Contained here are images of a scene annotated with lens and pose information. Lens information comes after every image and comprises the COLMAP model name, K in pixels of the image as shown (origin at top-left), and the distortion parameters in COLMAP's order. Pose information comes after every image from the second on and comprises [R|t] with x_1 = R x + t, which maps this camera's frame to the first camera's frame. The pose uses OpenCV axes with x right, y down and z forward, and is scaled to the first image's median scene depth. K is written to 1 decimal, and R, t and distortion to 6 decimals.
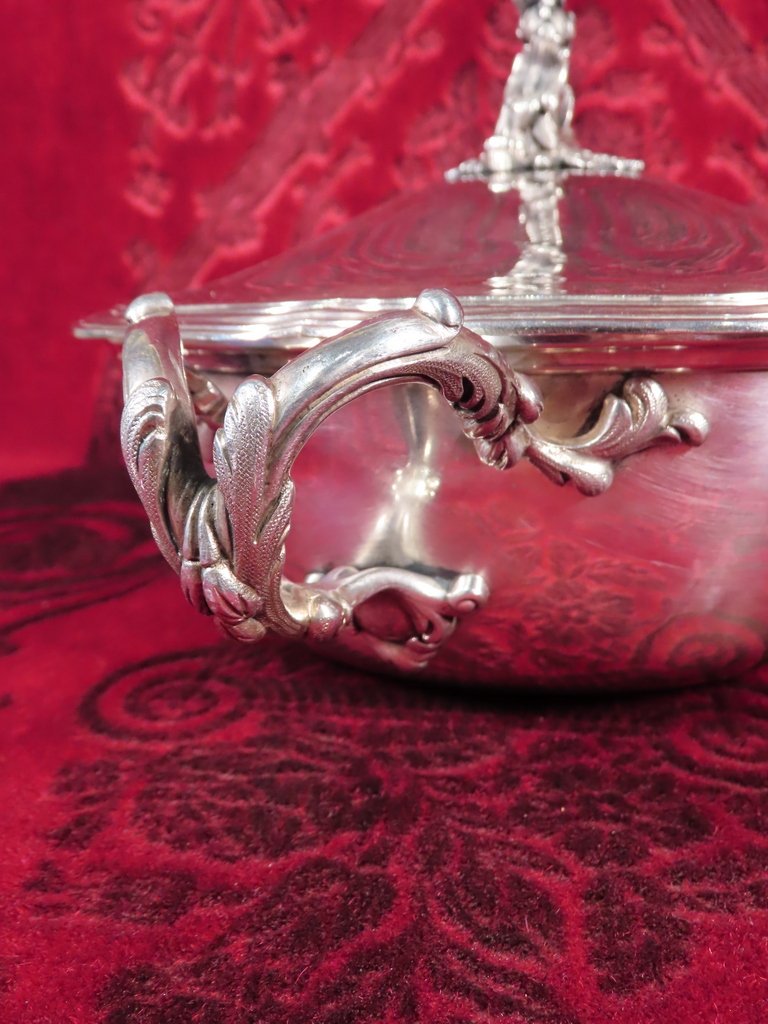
lens RADIAL K [[818.7, 0, 399.3], [0, 818.7, 518.6], [0, 0, 1]] dist [0.012173, -0.034556]
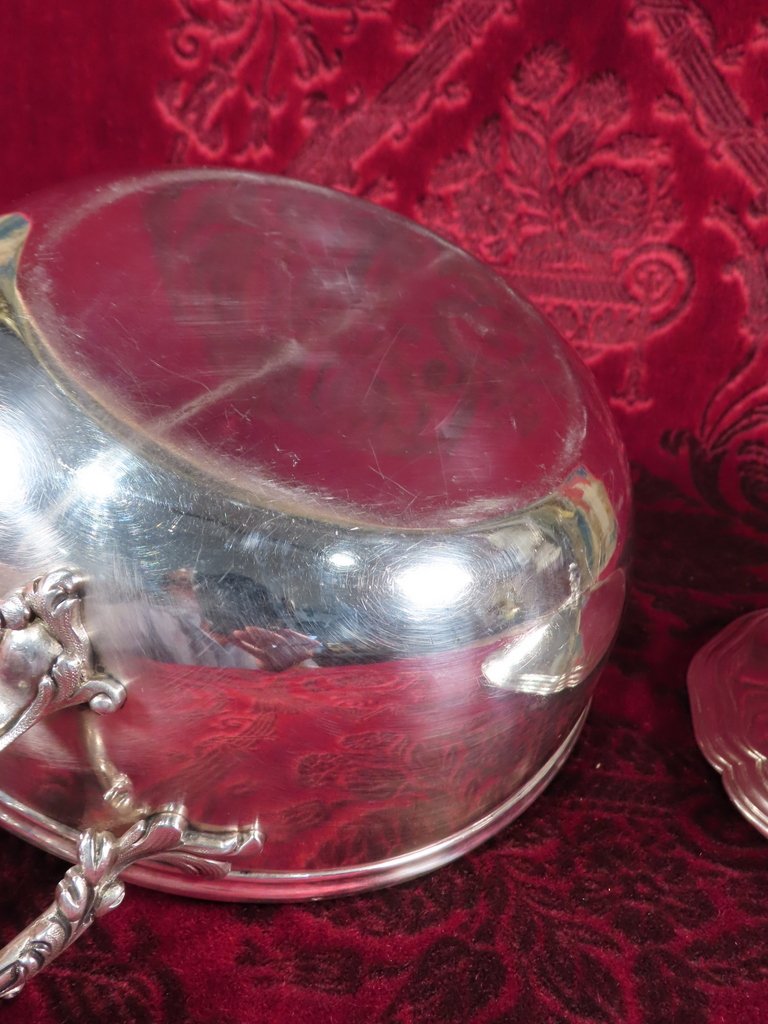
lens RADIAL K [[818.7, 0, 388.5], [0, 818.7, 496.3], [0, 0, 1]] dist [0.012173, -0.034556]
pose [[0.997610, 0.030063, 0.062211, -0.249153], [-0.035929, 0.994786, 0.095443, -0.382895], [-0.059017, -0.097450, 0.993489, -0.252963]]
